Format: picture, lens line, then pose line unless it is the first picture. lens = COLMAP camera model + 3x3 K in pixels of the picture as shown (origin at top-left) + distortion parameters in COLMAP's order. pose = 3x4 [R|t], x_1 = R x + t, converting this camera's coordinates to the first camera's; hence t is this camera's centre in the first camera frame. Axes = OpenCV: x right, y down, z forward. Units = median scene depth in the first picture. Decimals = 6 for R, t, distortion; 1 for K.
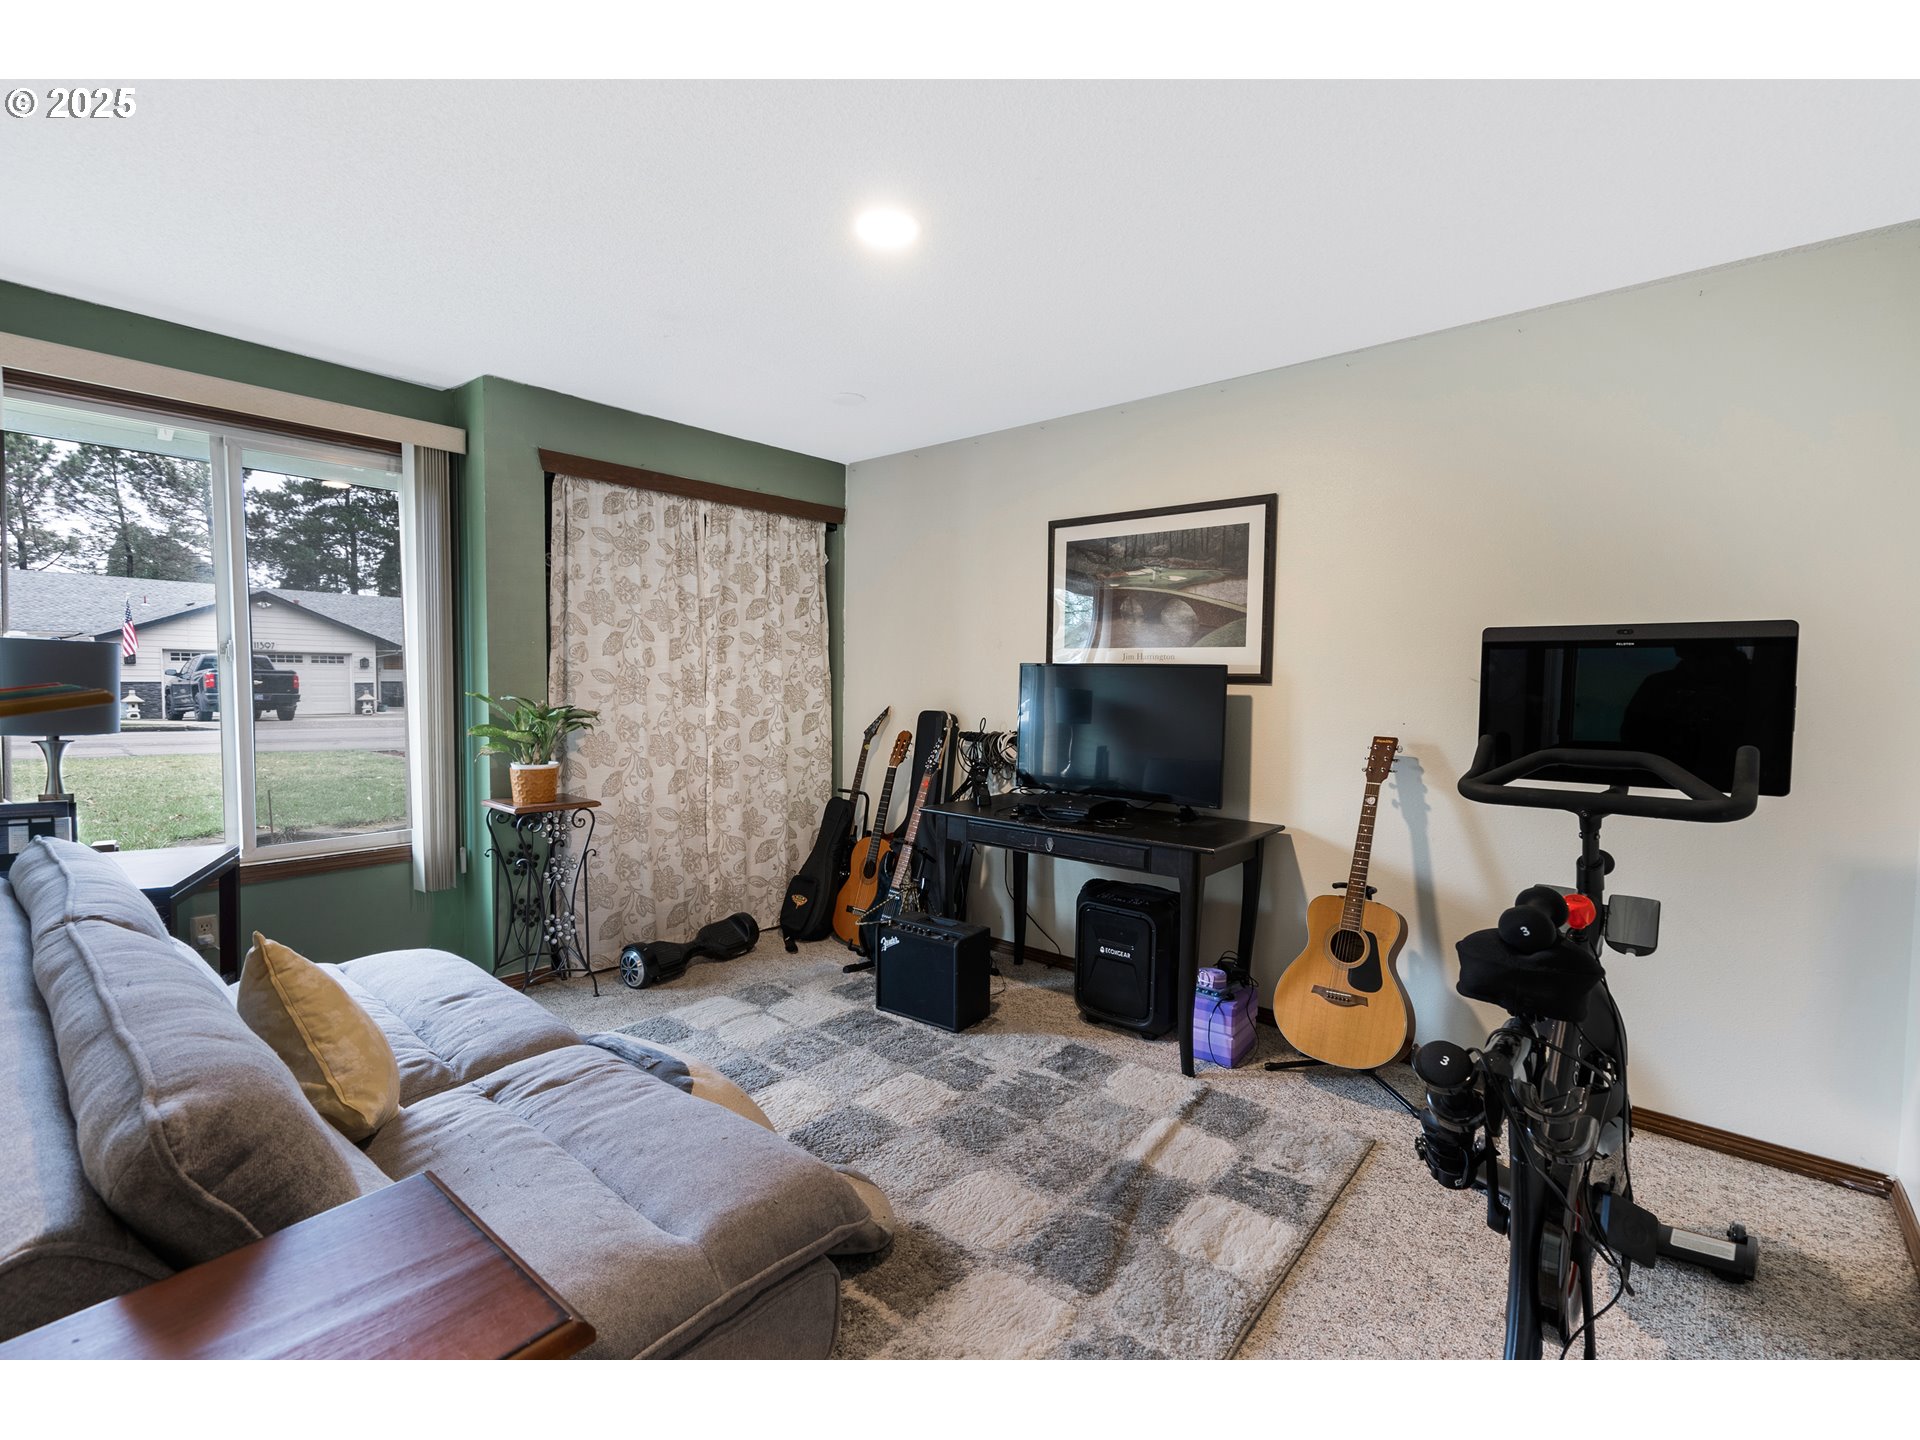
lens RADIAL K [[868.6, 0, 956.7], [0, 868.6, 719.0], [0, 0, 1]] dist [-0.004417, 0.011412]
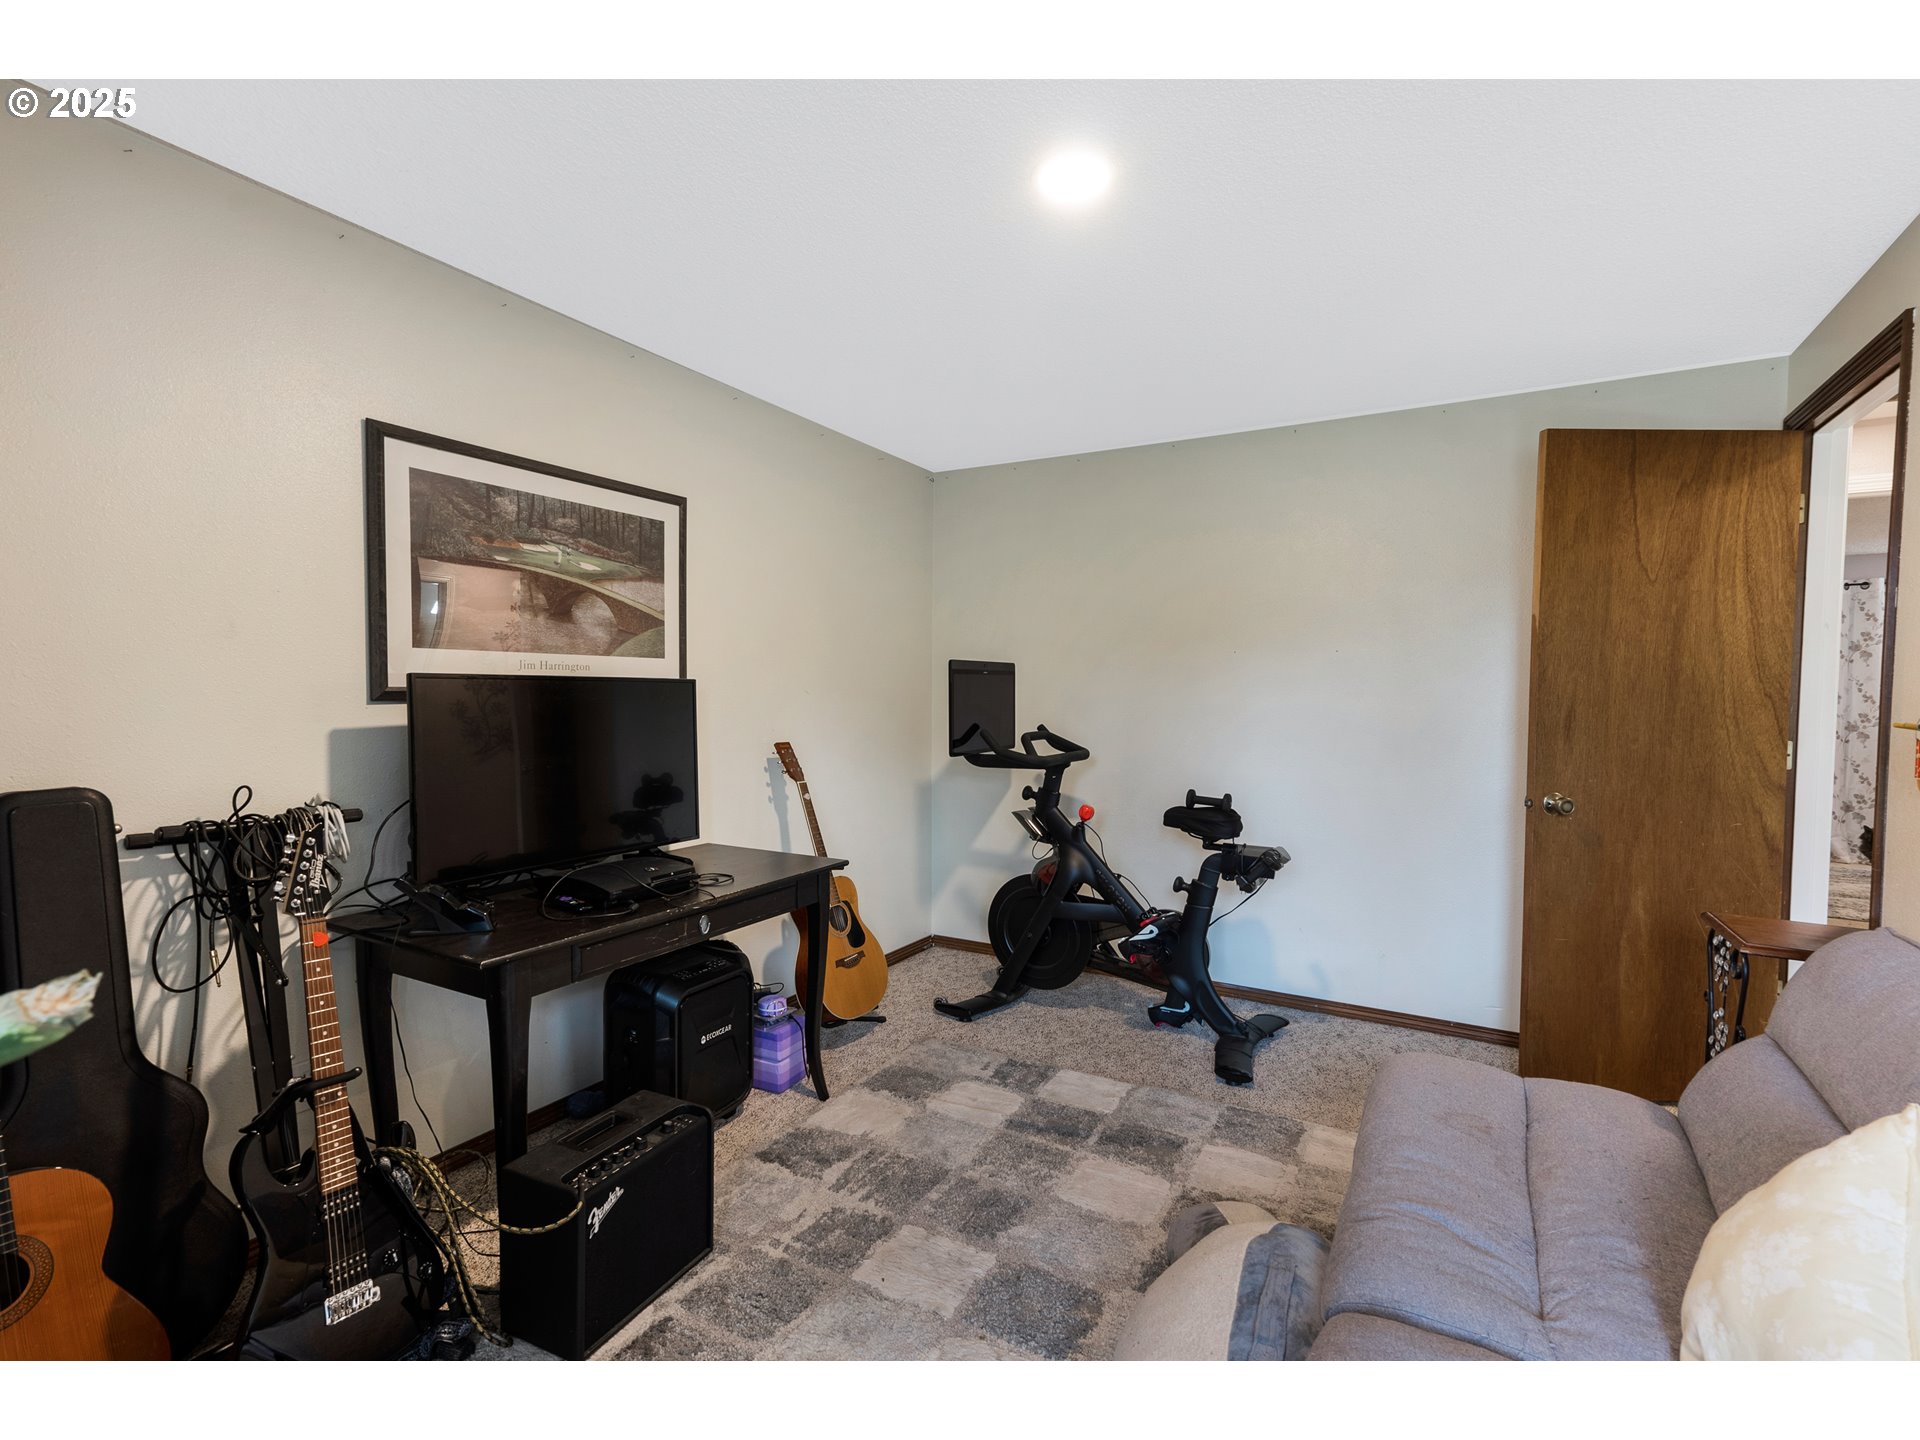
lens RADIAL K [[868.6, 0, 956.7], [0, 868.6, 719.0], [0, 0, 1]] dist [-0.004417, 0.011412]
pose [[-0.172904, -0.050193, 0.983659, -0.613459], [0.039390, 0.997549, 0.057825, -0.060539], [-0.984151, 0.048744, -0.170503, 0.858980]]
